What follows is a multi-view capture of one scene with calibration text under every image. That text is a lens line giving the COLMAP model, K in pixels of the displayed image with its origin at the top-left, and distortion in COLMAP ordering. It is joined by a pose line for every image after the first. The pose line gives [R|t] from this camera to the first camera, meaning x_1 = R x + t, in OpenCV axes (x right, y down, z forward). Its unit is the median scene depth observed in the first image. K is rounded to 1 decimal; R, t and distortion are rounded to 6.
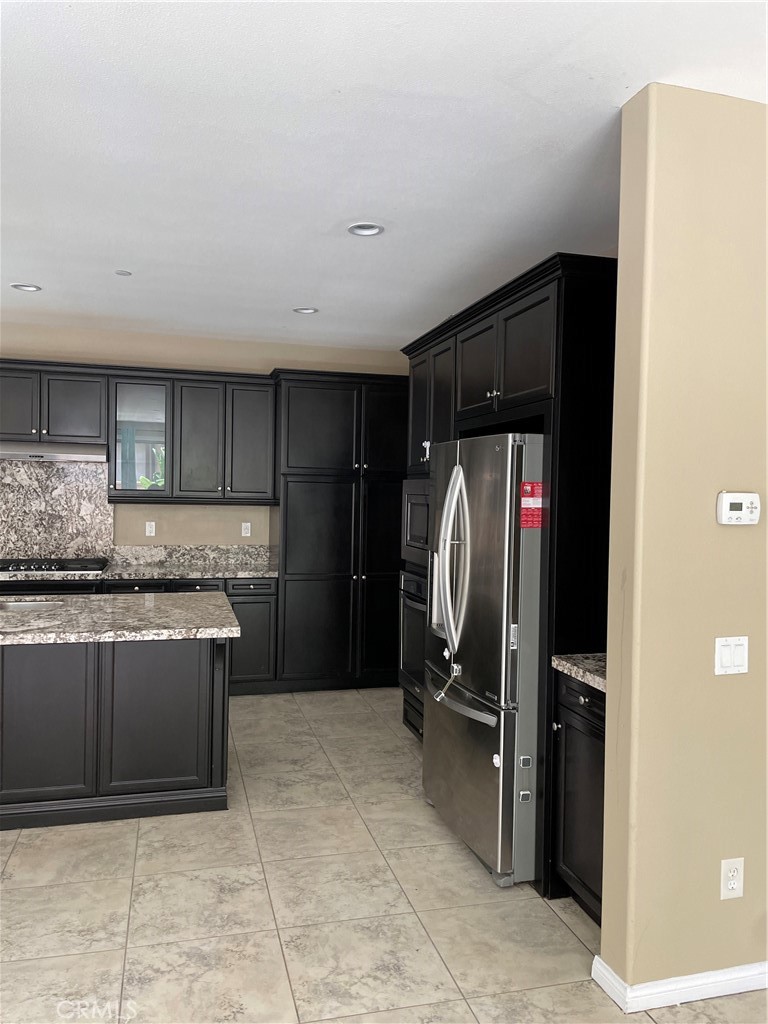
lens RADIAL K [[771.3, 0, 384.3], [0, 771.3, 508.0], [0, 0, 1]] dist [0.051763, -0.004068]
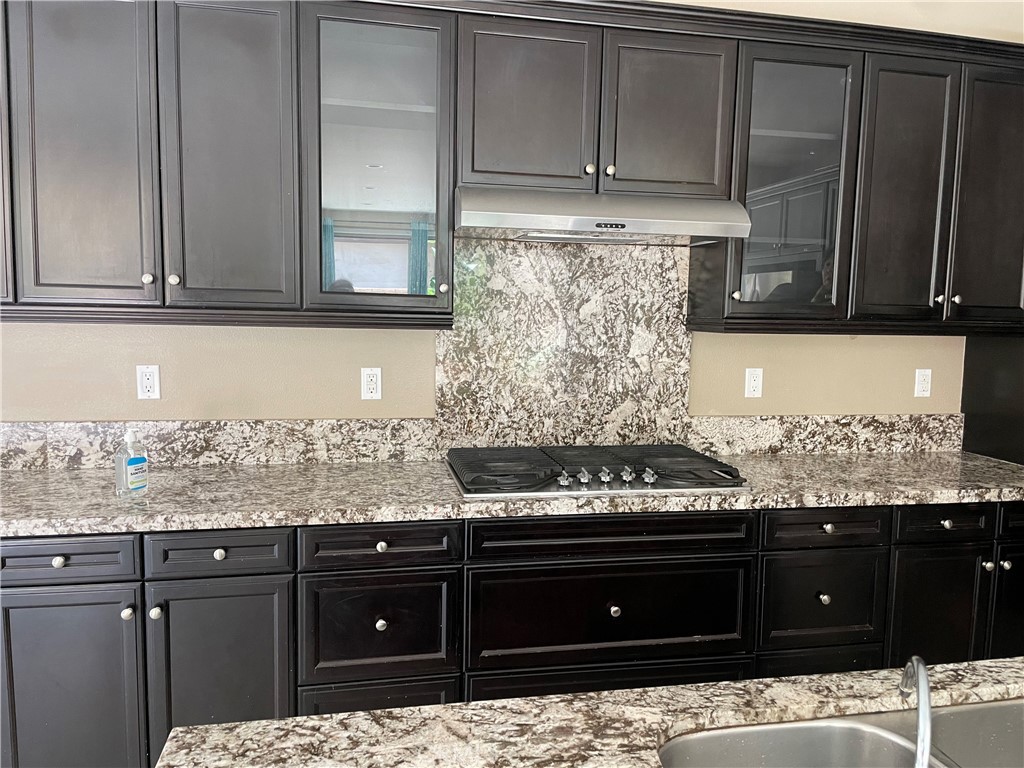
lens RADIAL K [[771.3, 0, 513.4], [0, 771.3, 388.1], [0, 0, 1]] dist [0.051763, -0.004068]
pose [[0.998114, 0.006016, -0.061089, -0.435110], [-0.000985, 0.996626, 0.082067, -0.010310], [0.061377, -0.081852, 0.994753, 0.514078]]
